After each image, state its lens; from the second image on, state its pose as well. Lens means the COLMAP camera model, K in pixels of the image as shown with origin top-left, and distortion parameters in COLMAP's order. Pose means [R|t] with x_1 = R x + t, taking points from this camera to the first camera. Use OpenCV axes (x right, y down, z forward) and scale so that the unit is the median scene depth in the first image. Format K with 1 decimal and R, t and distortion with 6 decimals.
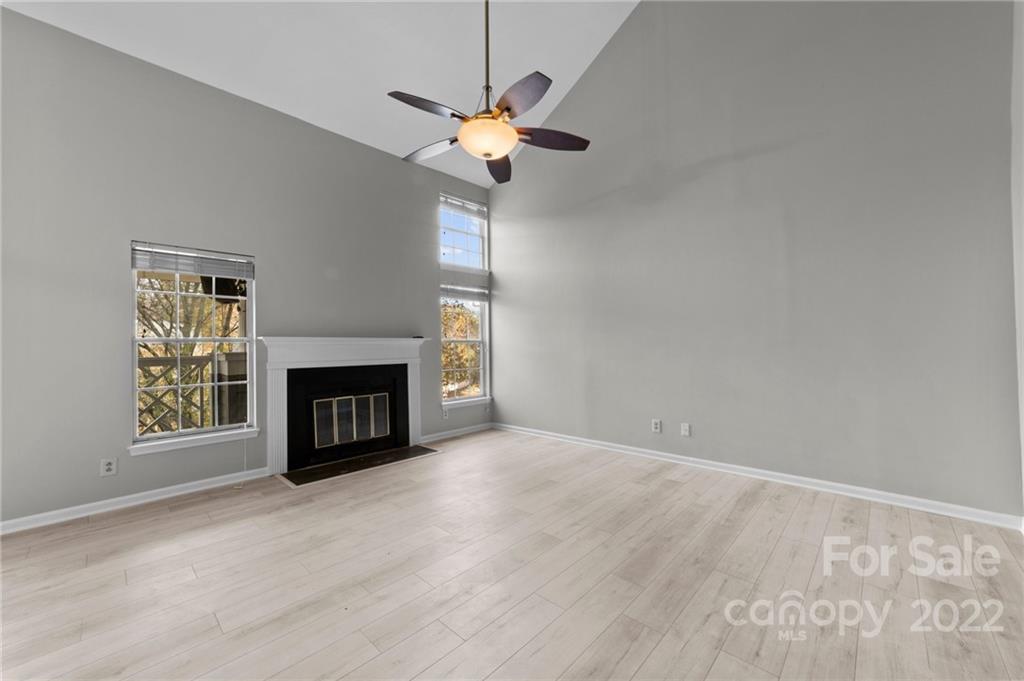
lens RADIAL K [[417.6, 0, 512.0], [0, 417.6, 340.5], [0, 0, 1]] dist [0.000562, 0.000177]
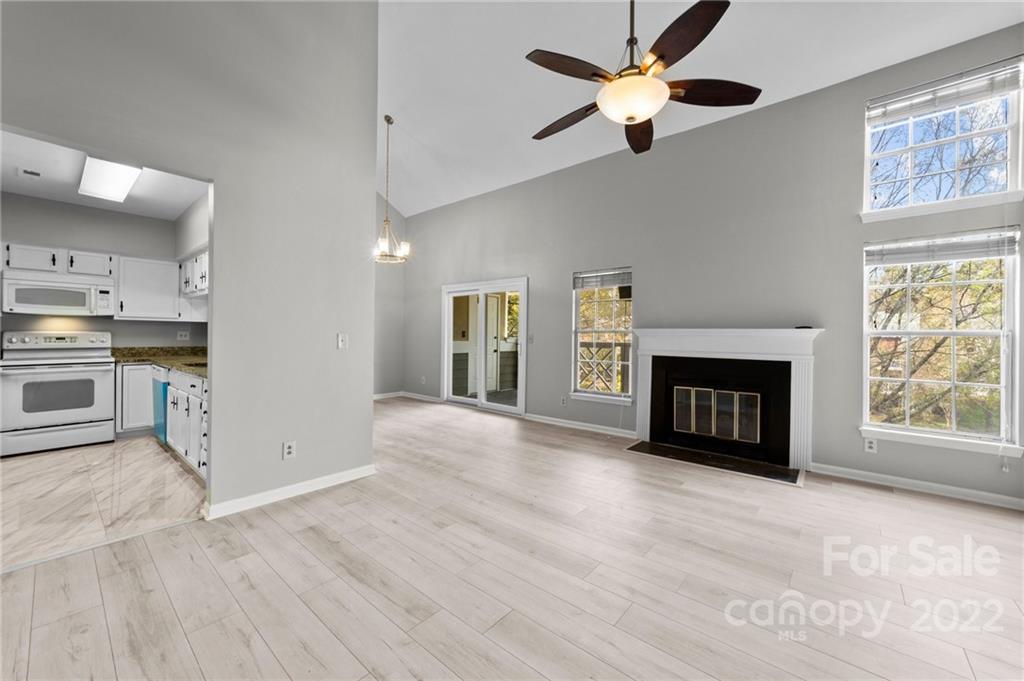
lens RADIAL K [[404.9, 0, 512.0], [0, 404.9, 336.4], [0, 0, 1]] dist [-0.001029, -0.000068]
pose [[0.026016, 0.009283, -0.999618, 0.576362], [-0.003829, 0.999950, 0.009186, 0.004535], [0.999654, 0.003589, 0.026051, 0.545623]]
